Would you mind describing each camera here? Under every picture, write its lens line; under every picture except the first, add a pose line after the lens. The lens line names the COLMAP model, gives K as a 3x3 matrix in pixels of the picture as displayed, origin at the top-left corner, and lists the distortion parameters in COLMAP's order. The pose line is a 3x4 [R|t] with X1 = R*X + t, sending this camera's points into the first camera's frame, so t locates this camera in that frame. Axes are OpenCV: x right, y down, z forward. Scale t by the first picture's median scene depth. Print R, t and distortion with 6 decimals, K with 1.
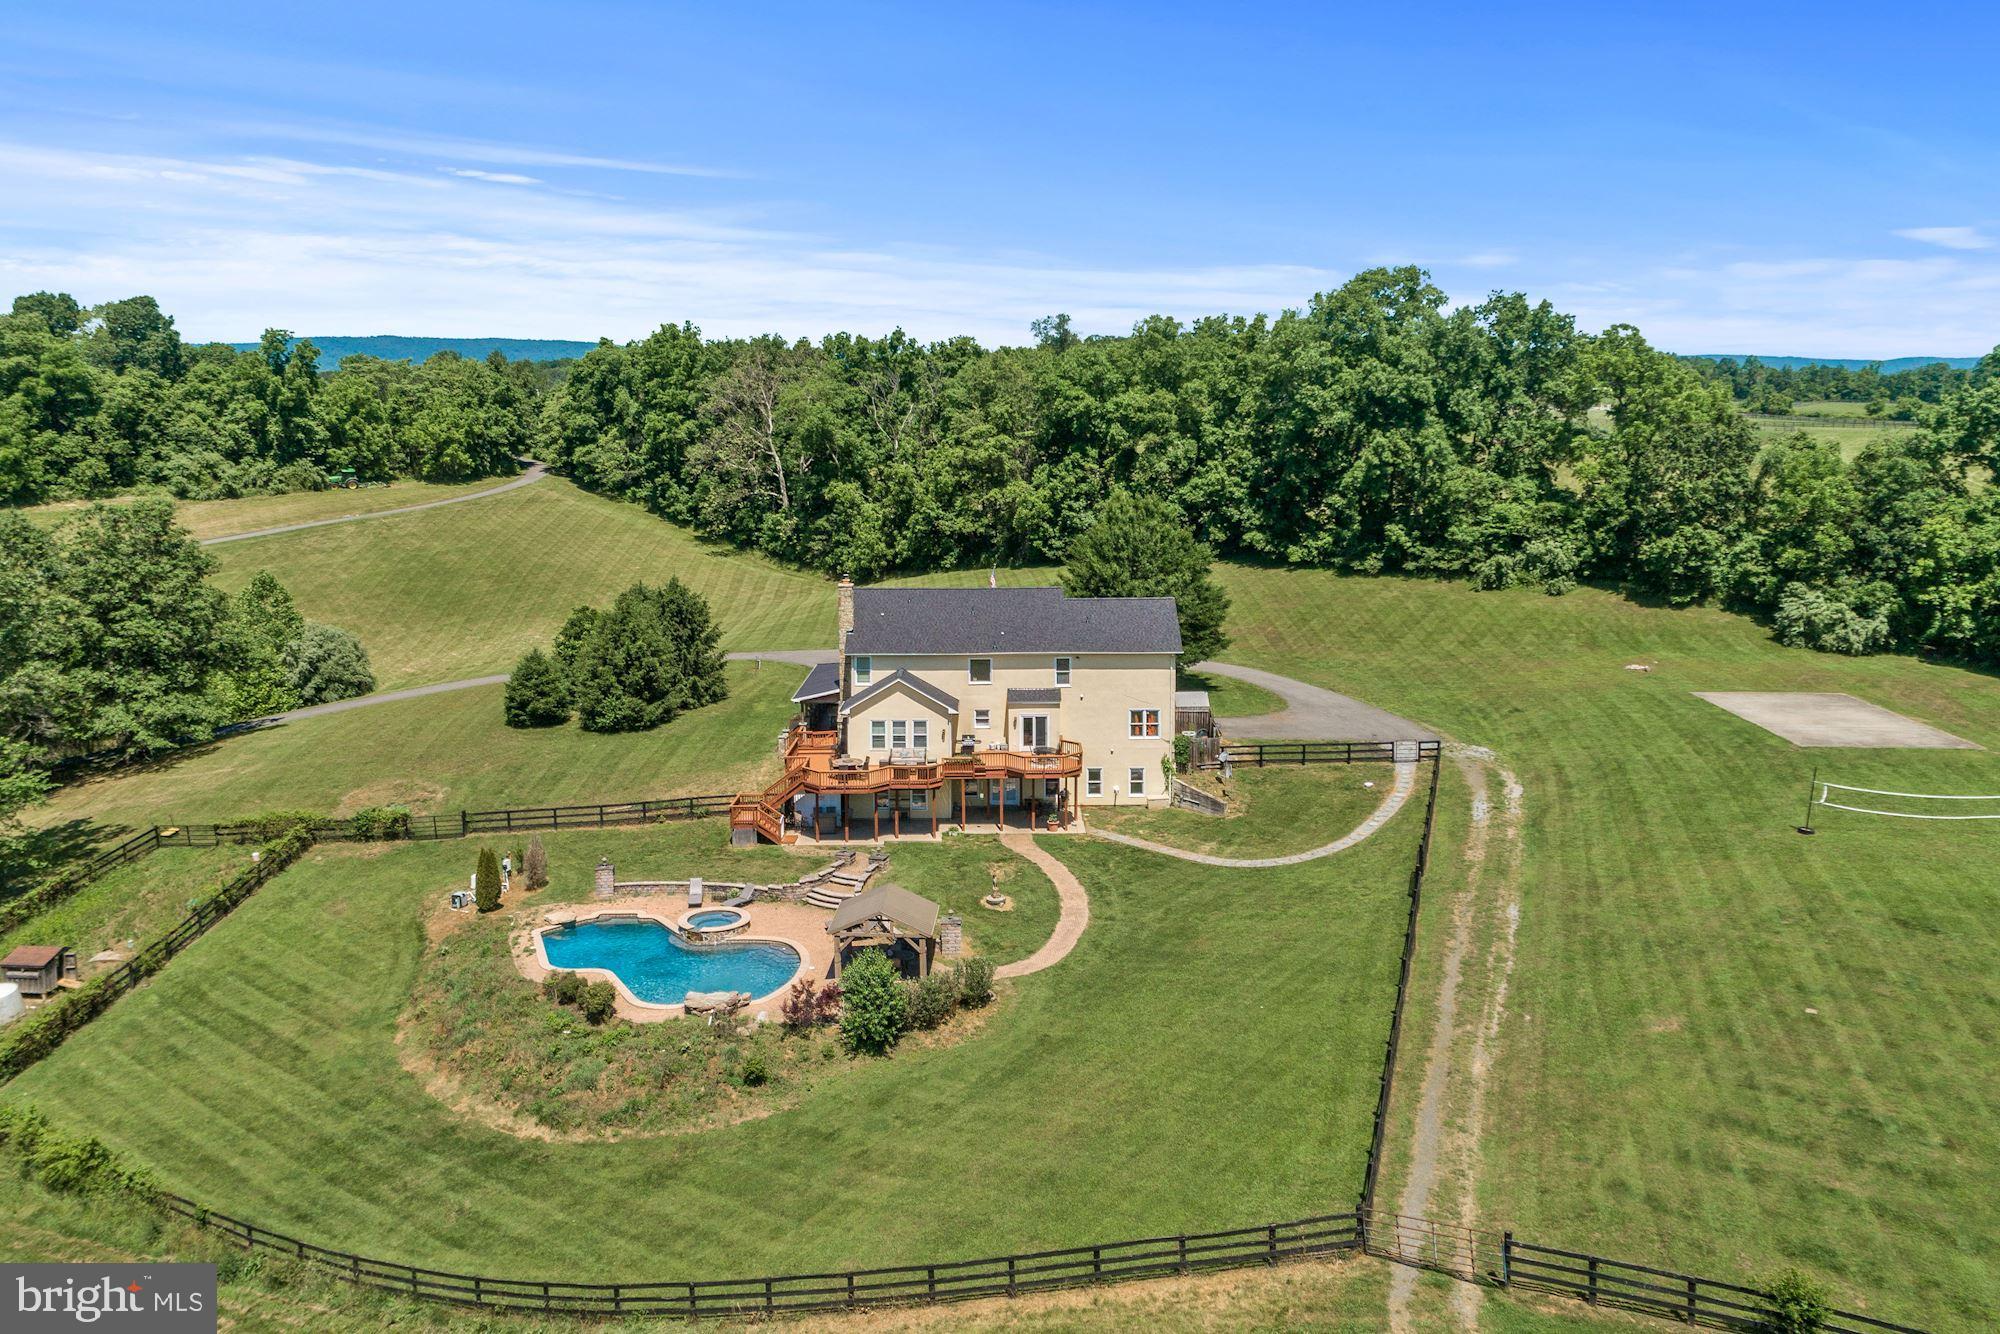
lens RADIAL K [[1501.0, 0, 1017.9], [0, 1501.0, 616.4], [0, 0, 1]] dist [0.023806, 0.007865]
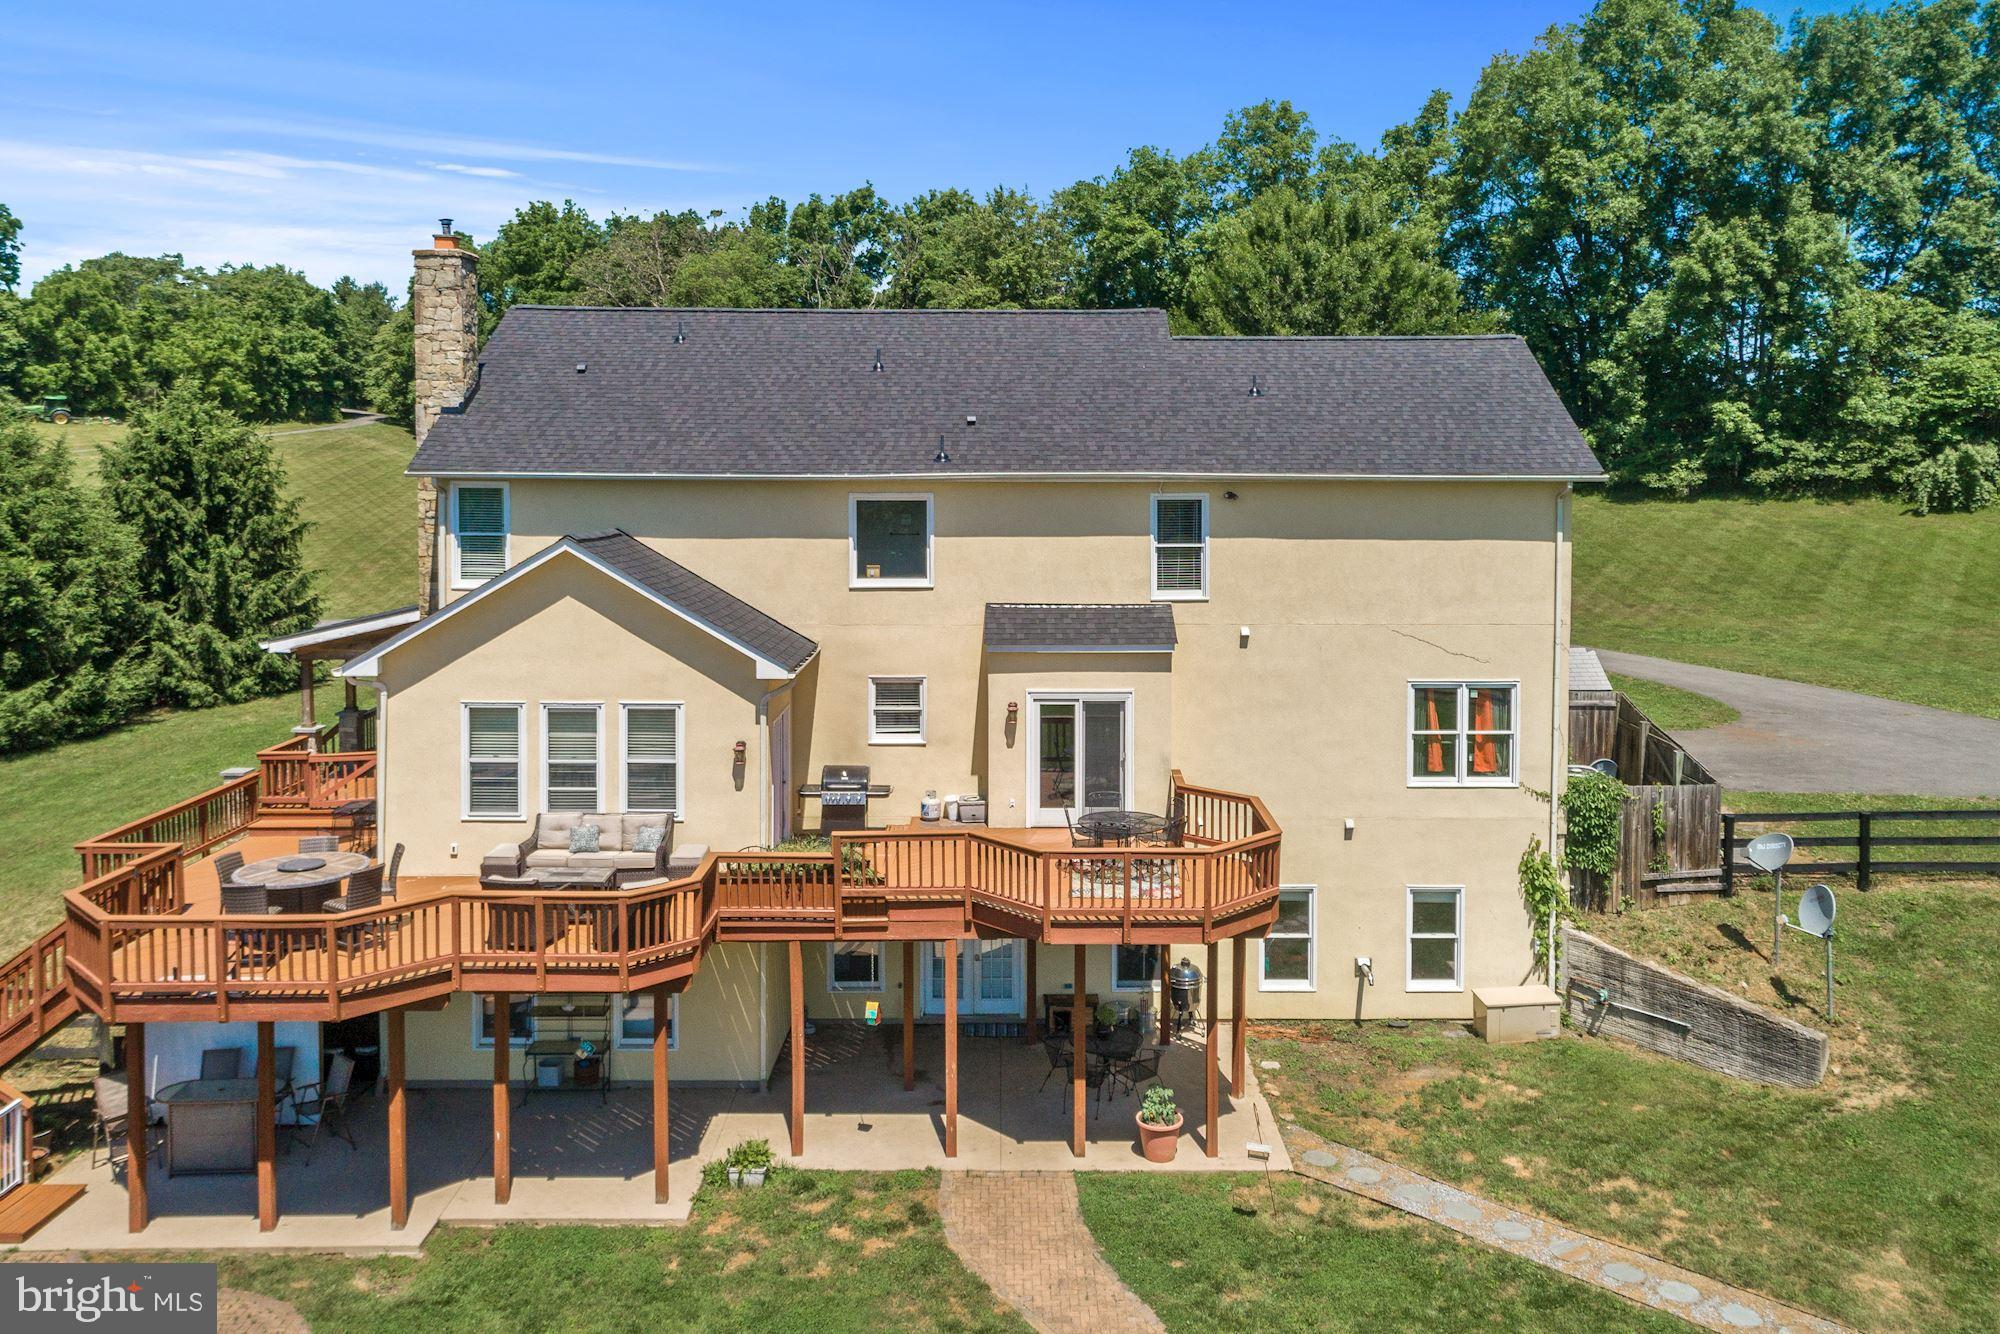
lens RADIAL K [[1501.0, 0, 1030.8], [0, 1501.0, 552.1], [0, 0, 1]] dist [0.023806, 0.007865]
pose [[0.999970, 0.006909, -0.003384, 0.002478], [-0.007169, 0.996417, -0.084271, 0.061714], [0.002790, 0.084292, 0.996437, 0.707809]]
